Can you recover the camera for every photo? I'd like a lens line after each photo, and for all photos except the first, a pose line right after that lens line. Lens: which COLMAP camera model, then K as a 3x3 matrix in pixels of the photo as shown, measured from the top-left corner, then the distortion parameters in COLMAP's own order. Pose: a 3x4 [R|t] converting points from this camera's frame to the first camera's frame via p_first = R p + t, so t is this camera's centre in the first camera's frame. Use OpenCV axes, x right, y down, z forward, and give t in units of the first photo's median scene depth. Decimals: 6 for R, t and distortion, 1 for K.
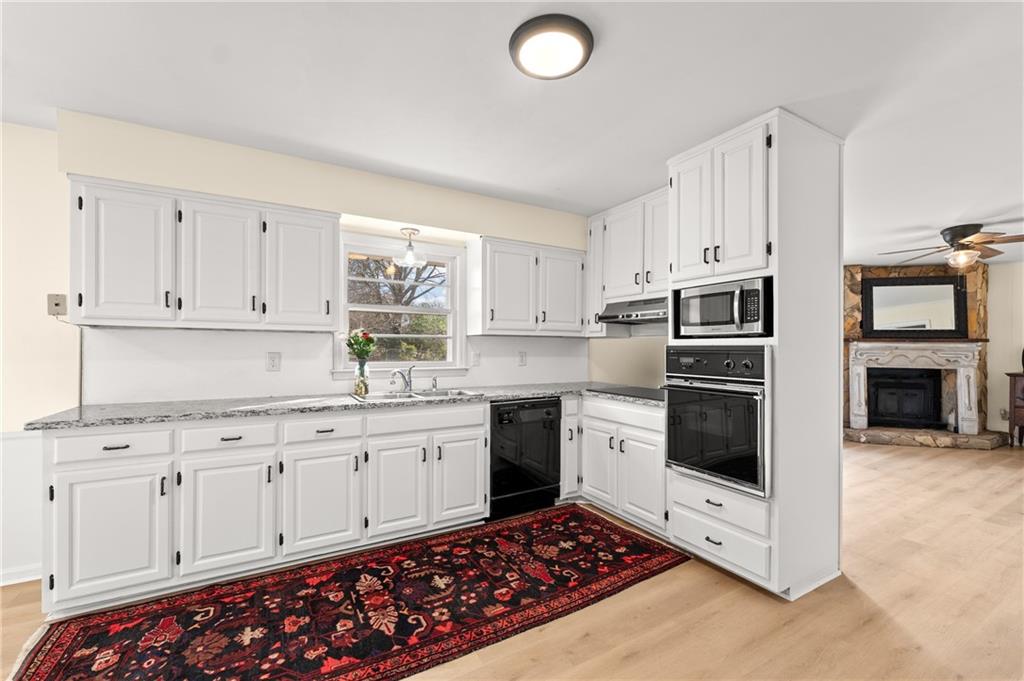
lens RADIAL K [[428.8, 0, 515.5], [0, 428.8, 351.3], [0, 0, 1]] dist [0.001645, 0.000227]
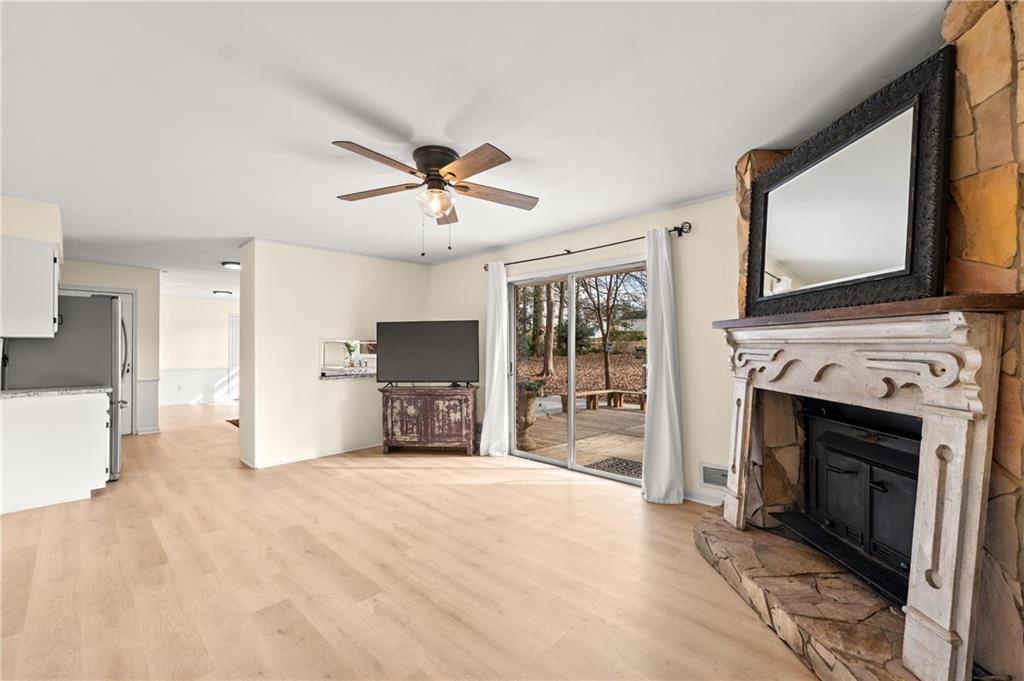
lens RADIAL K [[417.3, 0, 512.0], [0, 417.3, 340.5], [0, 0, 1]] dist [-0.002843, -0.000153]
pose [[0.265331, -0.019127, -0.963968, 2.541569], [0.000269, 0.999805, -0.019765, -0.001214], [0.964157, 0.004985, 0.265284, 1.450148]]
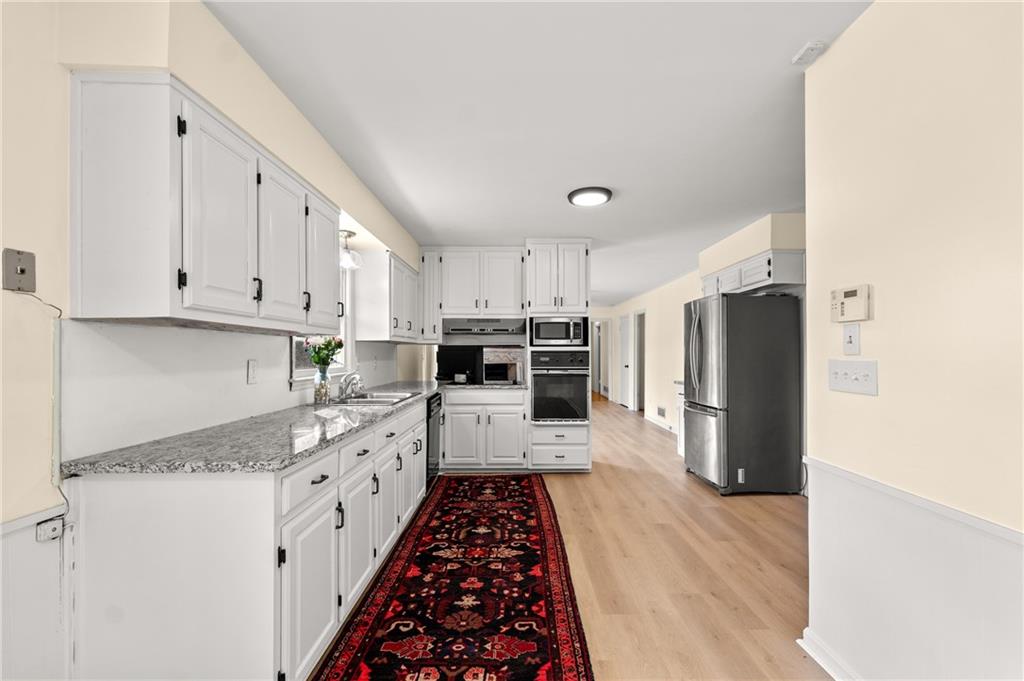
lens RADIAL K [[430.8, 0, 526.8], [0, 430.8, 350.2], [0, 0, 1]] dist [0.000024, -0.000054]
pose [[0.476941, 0.001494, 0.878934, -1.101344], [0.010074, 0.999924, -0.007167, -0.002839], [-0.878878, 0.012273, 0.476889, 0.212300]]
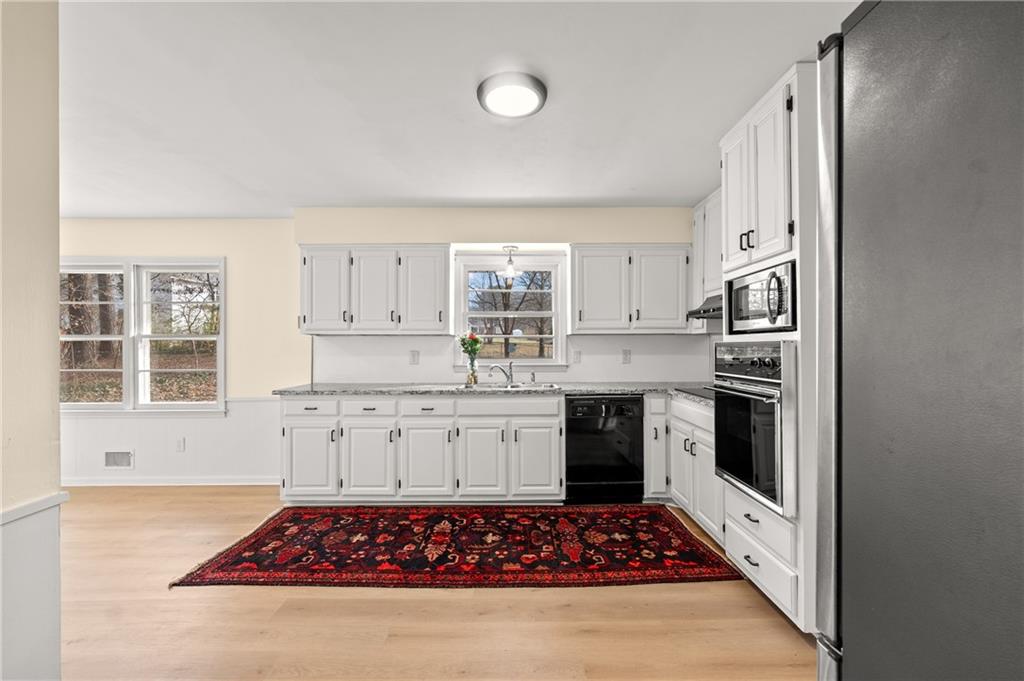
lens RADIAL K [[428.2, 0, 515.2], [0, 428.2, 347.9], [0, 0, 1]] dist [0.001877, 0.000045]
pose [[0.863594, -0.005635, -0.504156, 0.436987], [0.002961, 0.999977, -0.006106, 0.003135], [0.504179, 0.003780, 0.863591, -0.017063]]
